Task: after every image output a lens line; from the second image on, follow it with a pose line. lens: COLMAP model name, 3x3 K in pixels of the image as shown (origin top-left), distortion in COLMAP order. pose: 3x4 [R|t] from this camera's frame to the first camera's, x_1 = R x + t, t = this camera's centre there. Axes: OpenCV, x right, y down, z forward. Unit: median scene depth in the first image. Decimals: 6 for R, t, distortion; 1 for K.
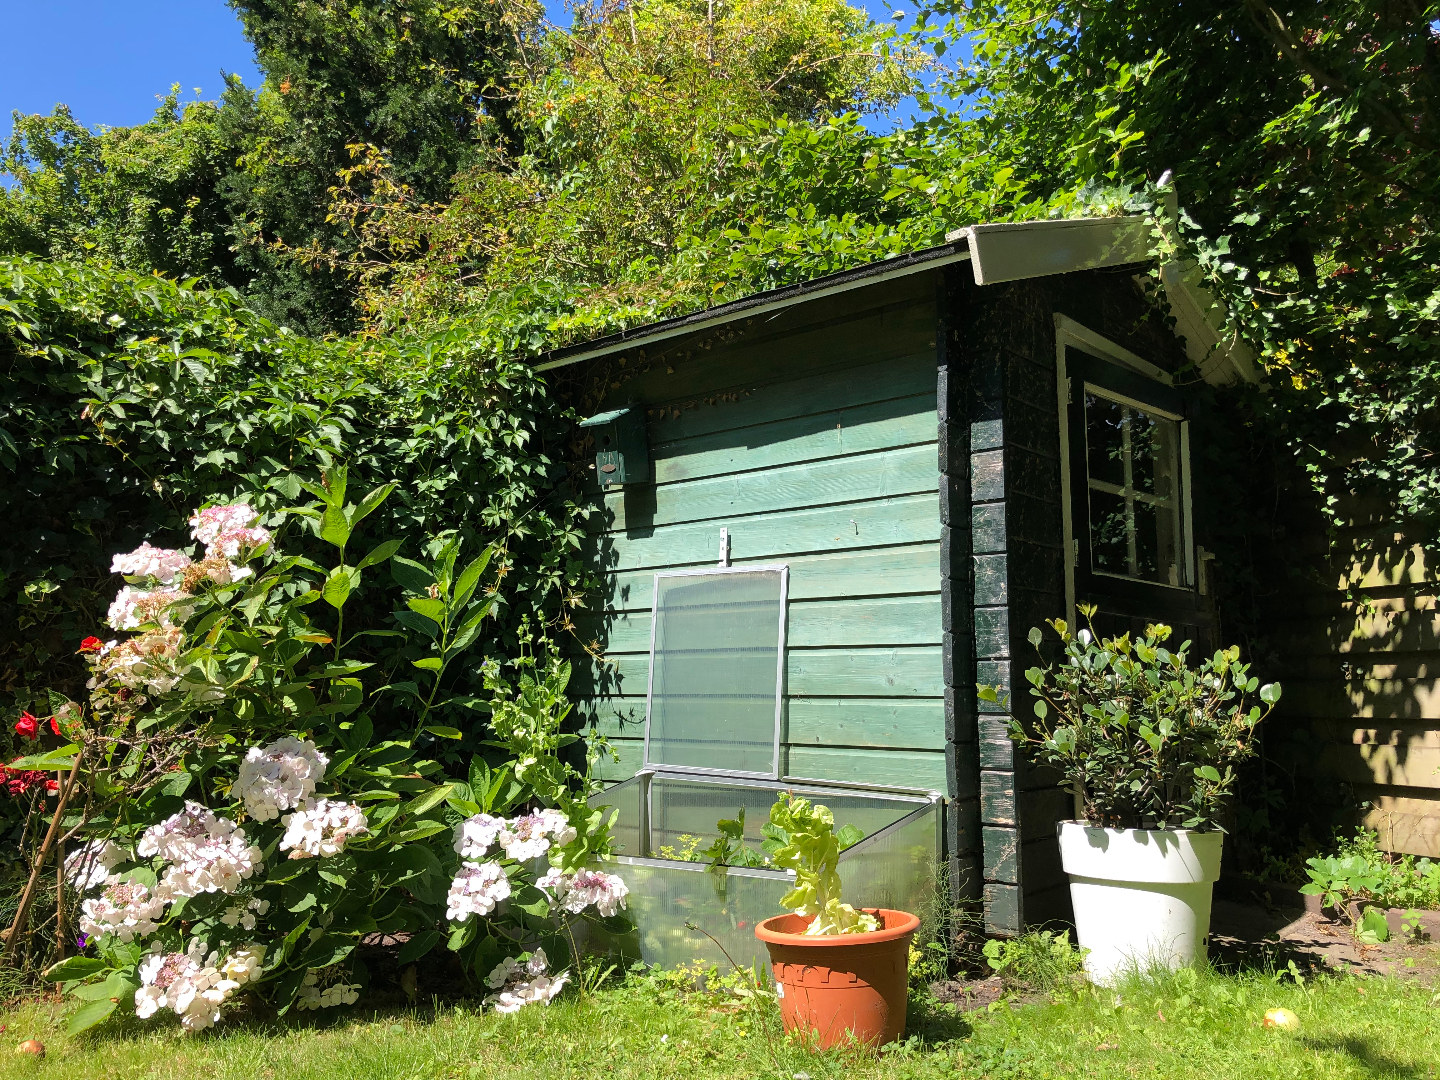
lens RADIAL K [[1146.5, 0, 720.0], [0, 1146.5, 540.0], [0, 0, 1]] dist [0.057028, -0.100241]
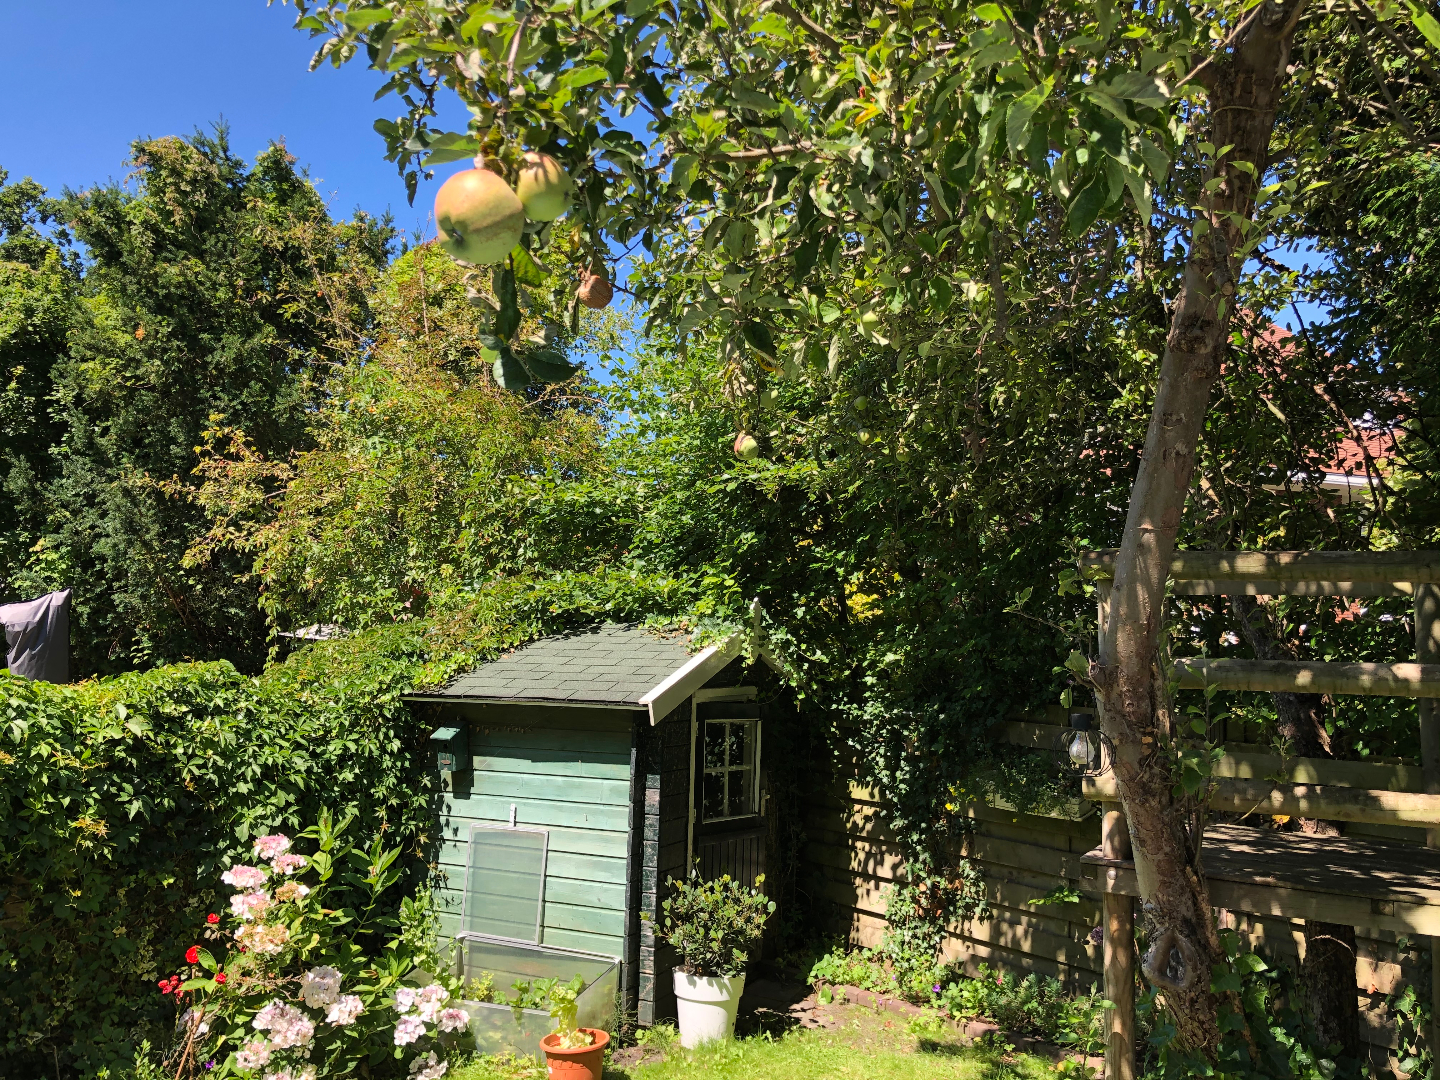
lens RADIAL K [[1168.0, 0, 720.0], [0, 1168.0, 540.0], [0, 0, 1]] dist [0.004545, 0.002933]
pose [[0.960879, 0.051260, 0.272184, -0.248993], [-0.063835, 0.997254, 0.037542, -0.624396], [-0.269512, -0.053448, 0.961513, -1.040803]]
